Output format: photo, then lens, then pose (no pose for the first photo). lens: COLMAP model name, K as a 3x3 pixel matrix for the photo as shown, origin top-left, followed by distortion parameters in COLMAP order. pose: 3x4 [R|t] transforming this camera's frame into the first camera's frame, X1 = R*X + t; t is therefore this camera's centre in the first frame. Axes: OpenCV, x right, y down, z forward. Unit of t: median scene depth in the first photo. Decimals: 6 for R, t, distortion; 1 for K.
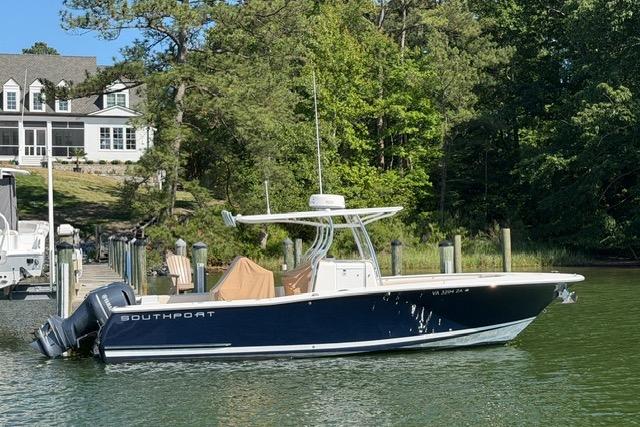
lens RADIAL K [[1153.3, 0, 320.0], [0, 1153.3, 213.5], [0, 0, 1]] dist [0.154657, -0.106009]
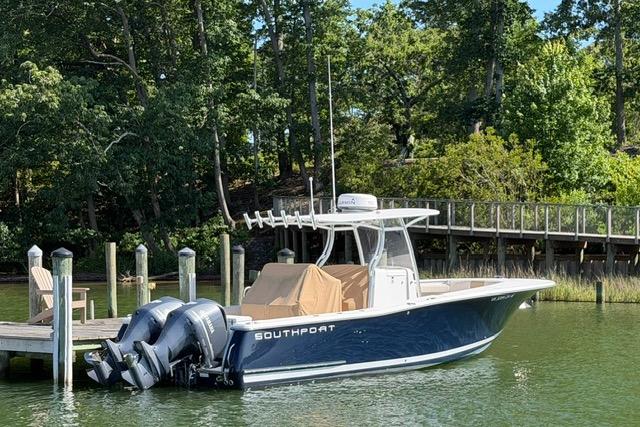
lens RADIAL K [[1484.9, 0, 320.0], [0, 1484.9, 213.5], [0, 0, 1]] dist [0.141656, -0.053614]
pose [[0.795166, 0.011264, 0.606287, -0.246407], [-0.008664, 0.999936, -0.007215, 0.002463], [-0.606330, 0.000484, 0.795213, 0.032941]]
